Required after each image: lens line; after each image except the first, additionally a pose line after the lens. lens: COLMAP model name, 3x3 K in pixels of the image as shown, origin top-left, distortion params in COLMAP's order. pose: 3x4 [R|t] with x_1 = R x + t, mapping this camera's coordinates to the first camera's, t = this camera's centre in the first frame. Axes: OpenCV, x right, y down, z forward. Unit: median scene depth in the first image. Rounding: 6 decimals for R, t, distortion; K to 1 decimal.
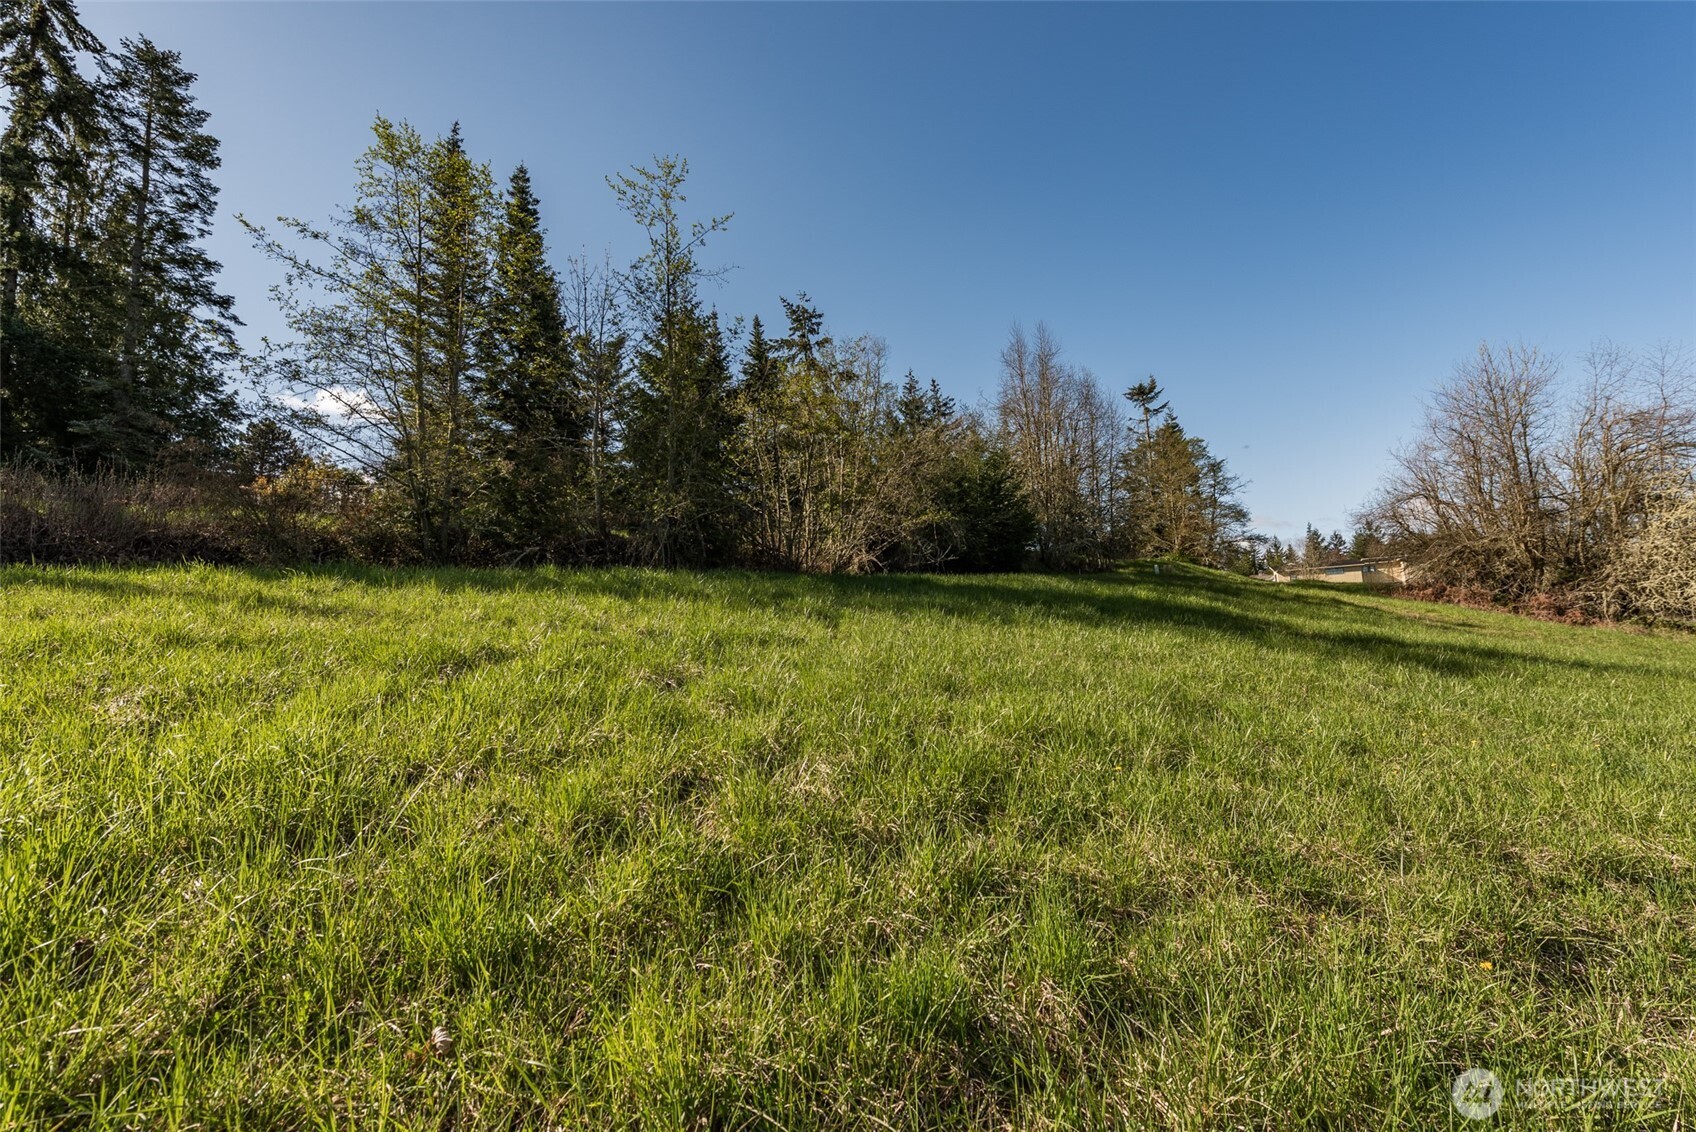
lens RADIAL K [[665.3, 0, 839.1], [0, 665.3, 570.8], [0, 0, 1]] dist [0.002089, -0.000872]
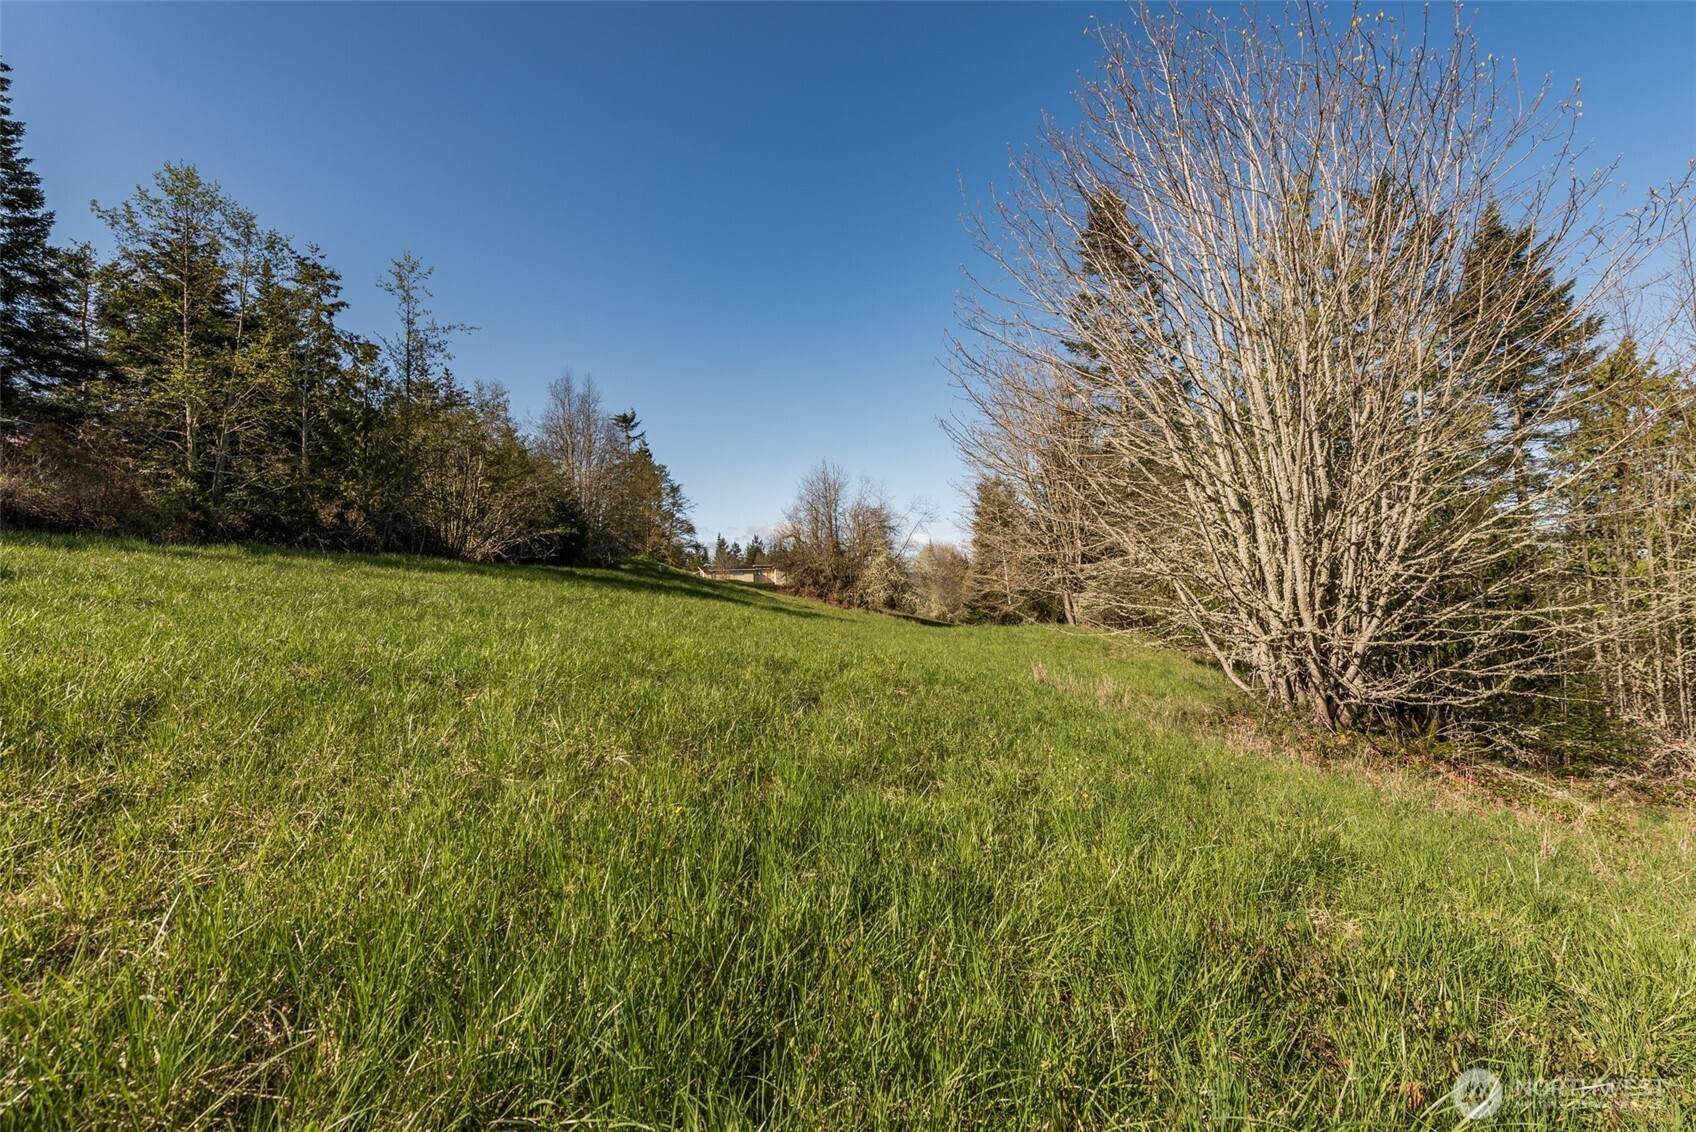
lens RADIAL K [[665.3, 0, 847.4], [0, 665.3, 565.1], [0, 0, 1]] dist [0.002089, -0.000872]
pose [[0.679446, 0.064175, 0.730914, -0.257263], [-0.073286, 0.997122, -0.019422, -0.009474], [-0.730057, -0.040370, 0.682193, -0.257740]]
